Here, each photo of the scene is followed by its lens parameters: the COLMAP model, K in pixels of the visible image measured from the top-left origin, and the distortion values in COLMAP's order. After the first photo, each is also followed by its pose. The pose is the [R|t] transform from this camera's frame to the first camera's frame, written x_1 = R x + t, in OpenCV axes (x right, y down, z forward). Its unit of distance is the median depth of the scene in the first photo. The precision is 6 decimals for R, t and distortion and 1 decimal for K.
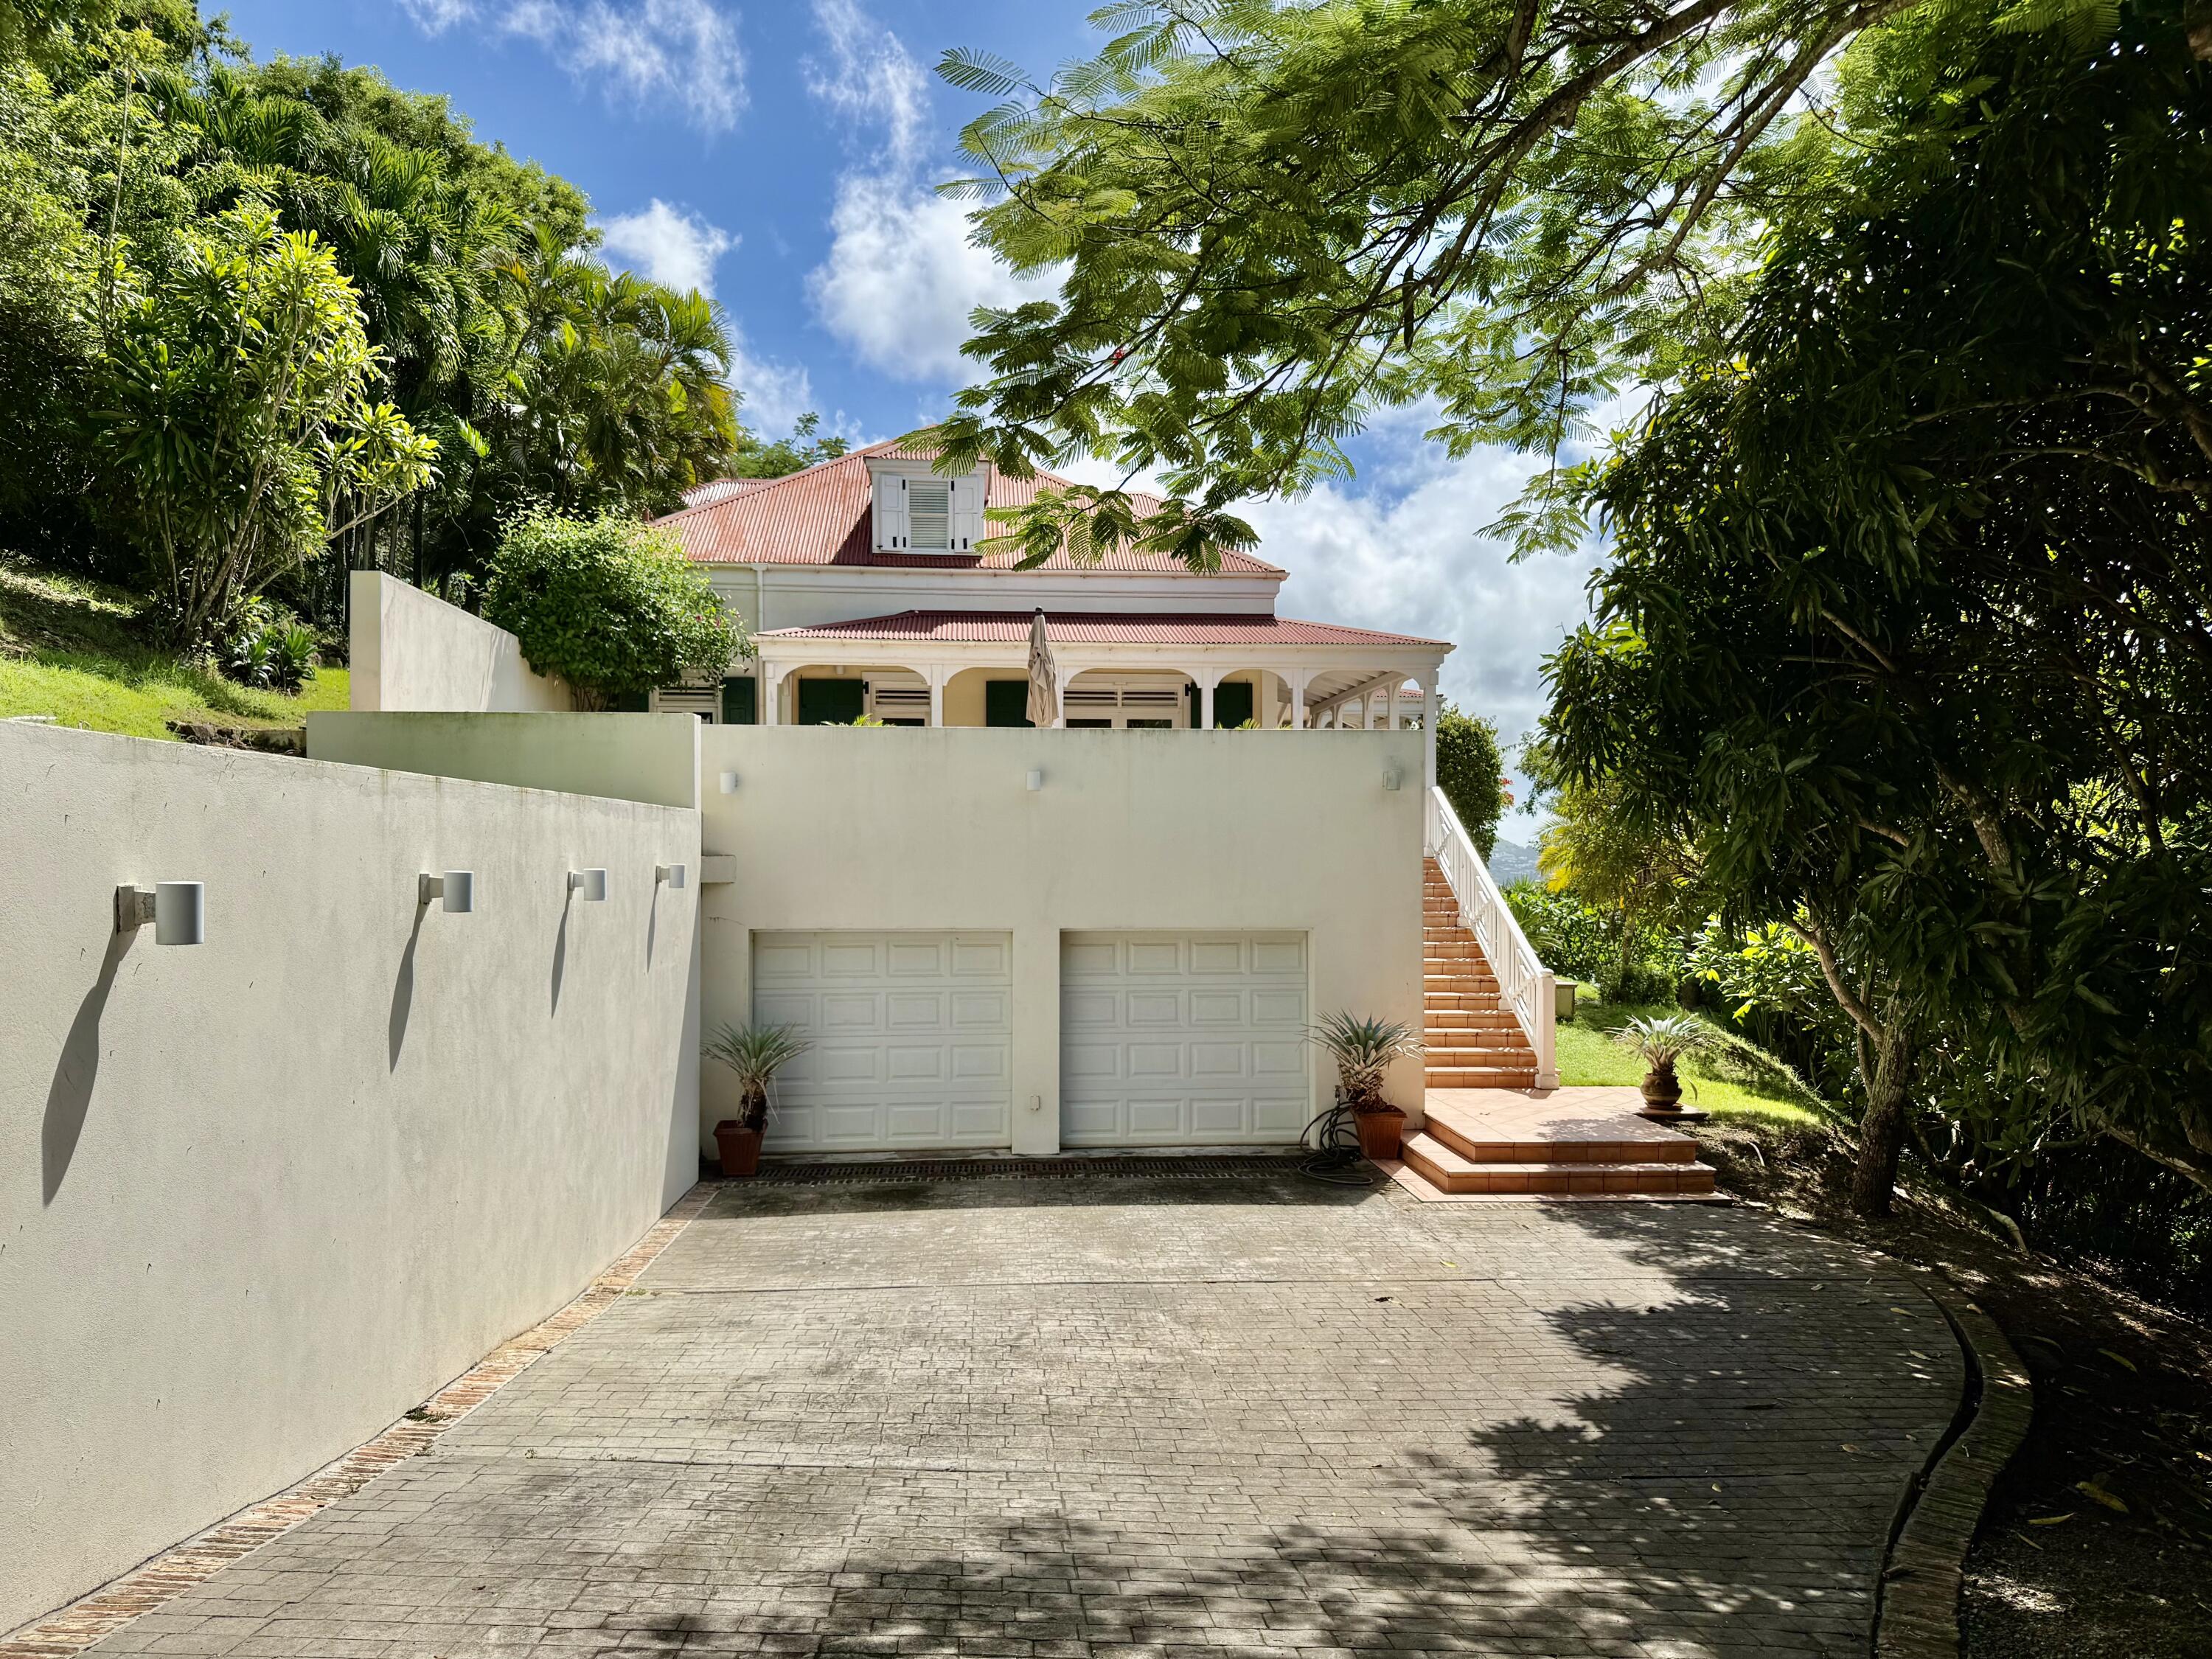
lens RADIAL K [[1556.0, 0, 1095.1], [0, 1556.0, 842.2], [0, 0, 1]] dist [0.036487, -0.046088]
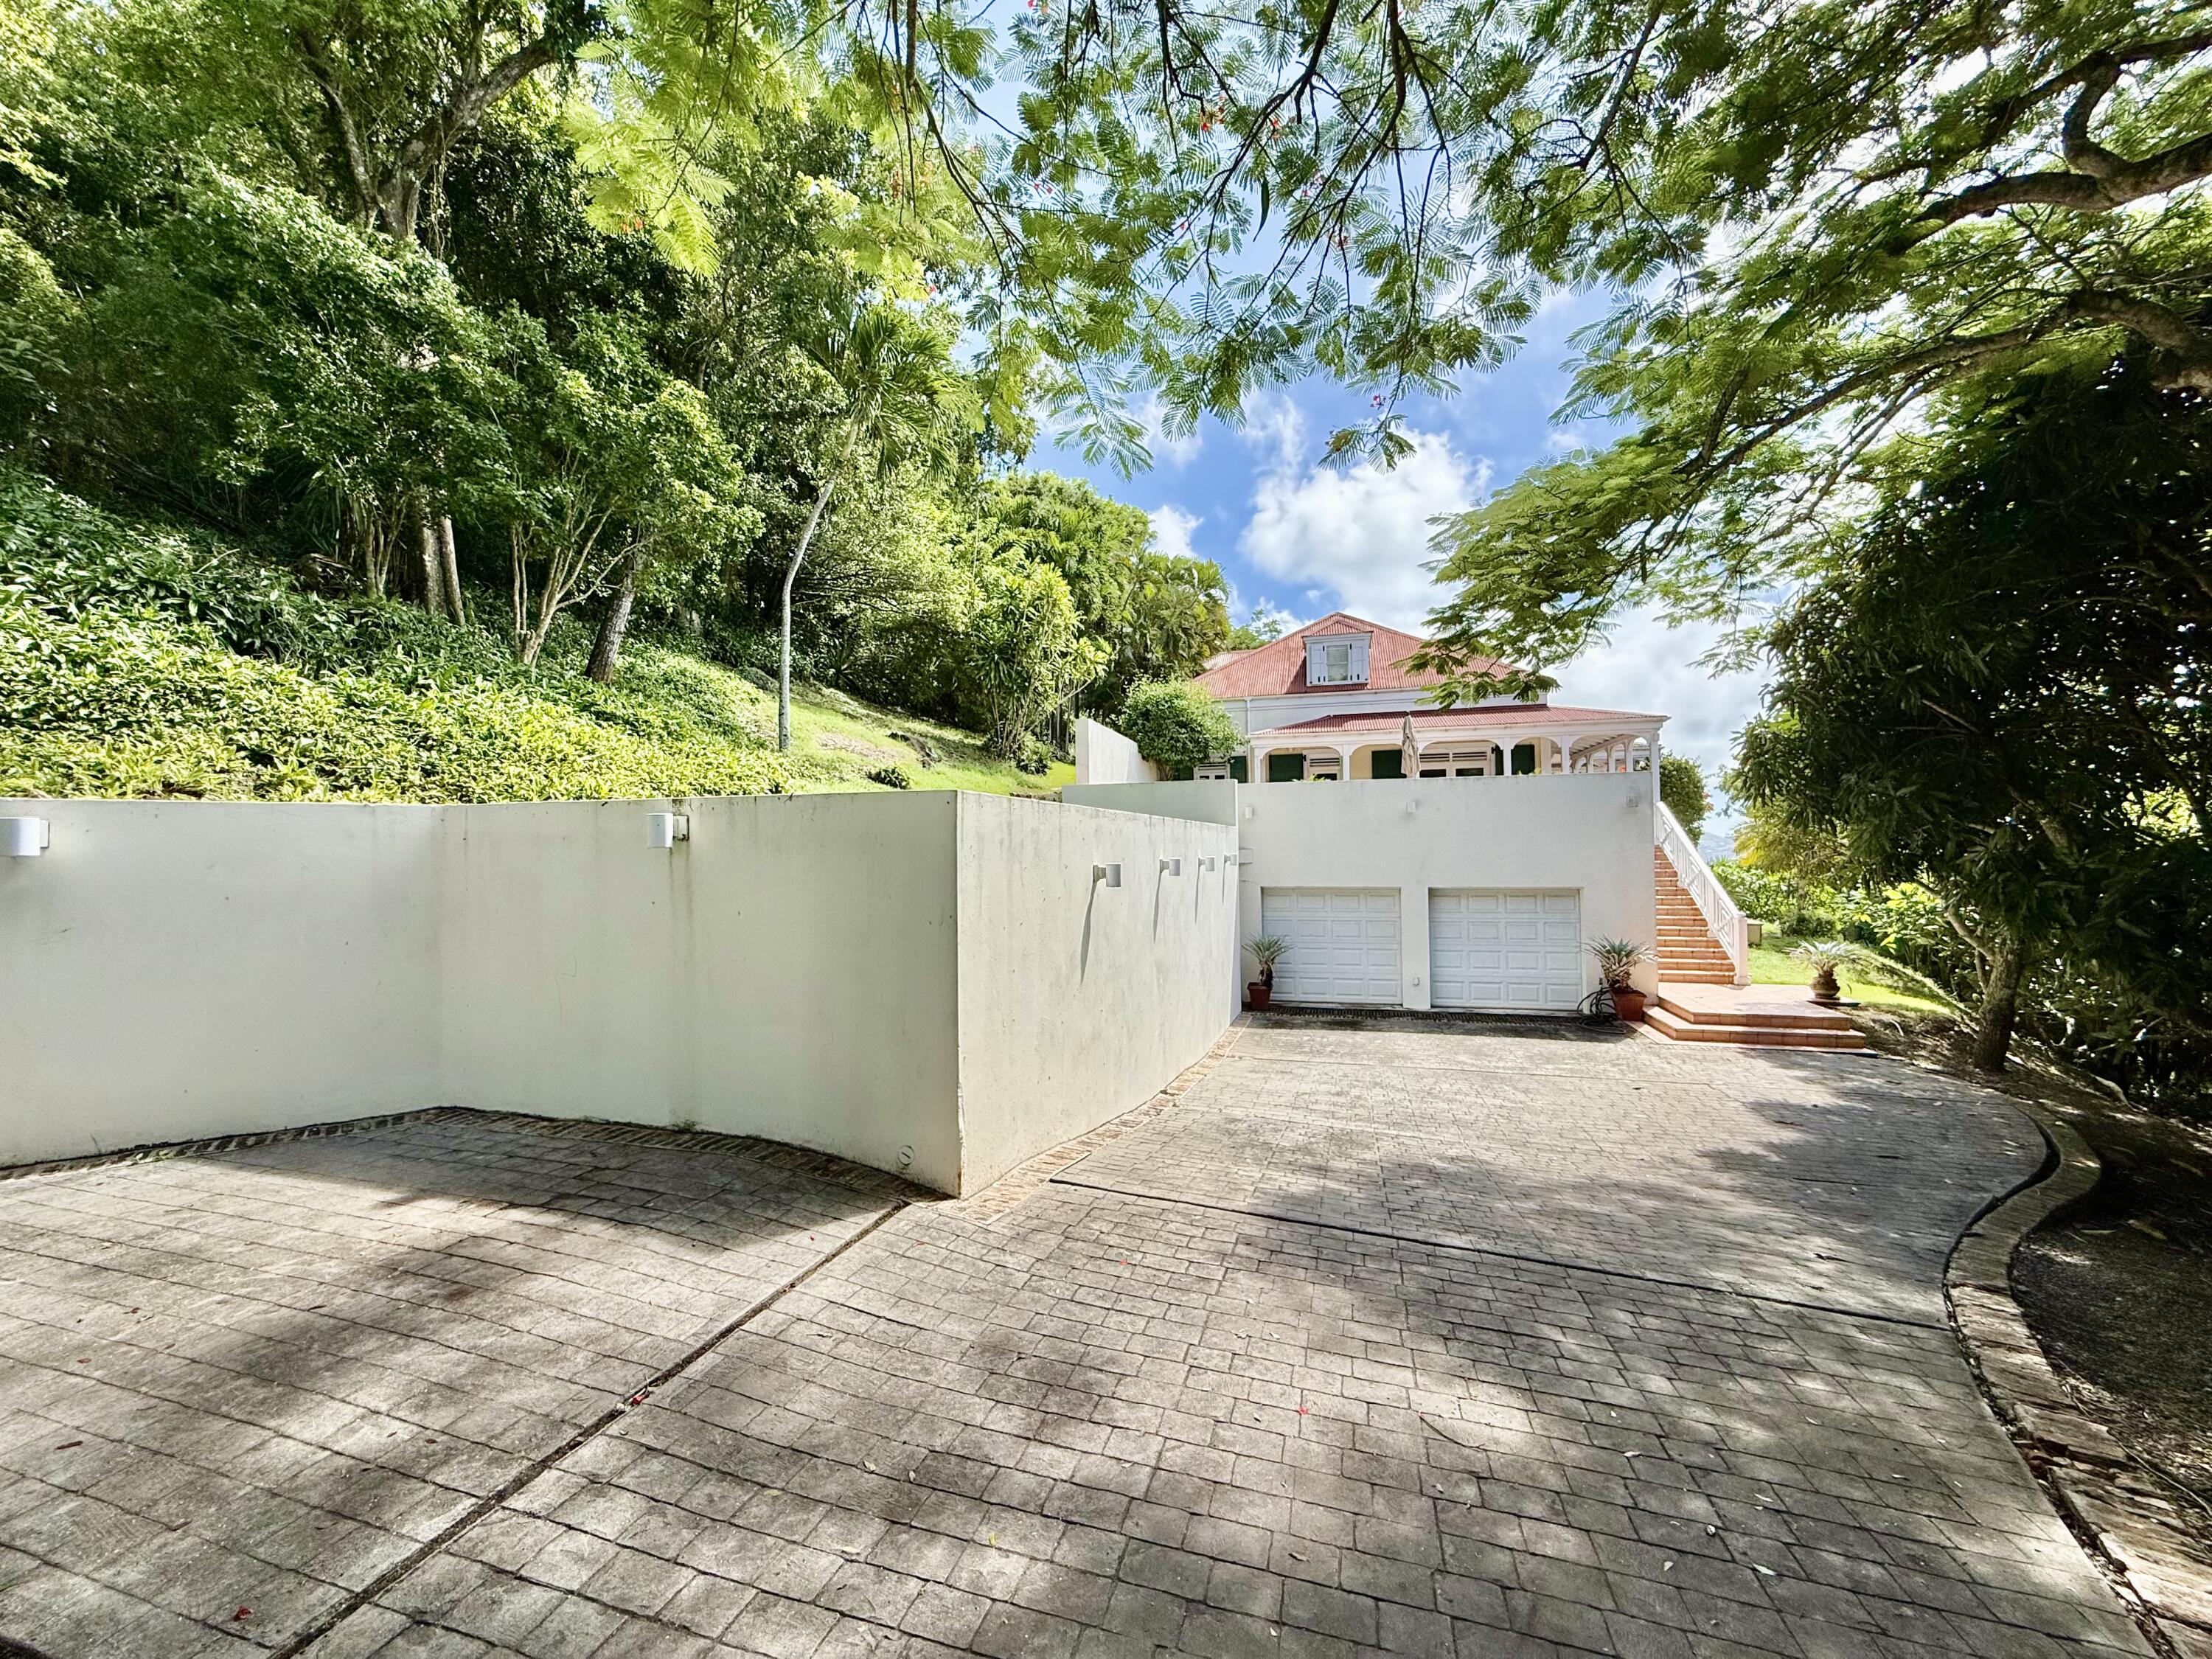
lens RADIAL K [[882.9, 0, 1095.3], [0, 882.9, 826.8], [0, 0, 1]] dist [-0.001507, 0.000480]
pose [[0.939384, -0.019791, -0.342295, -0.040218], [0.014414, 0.999730, -0.018245, -0.003022], [0.342564, 0.012206, 0.939415, -0.145434]]
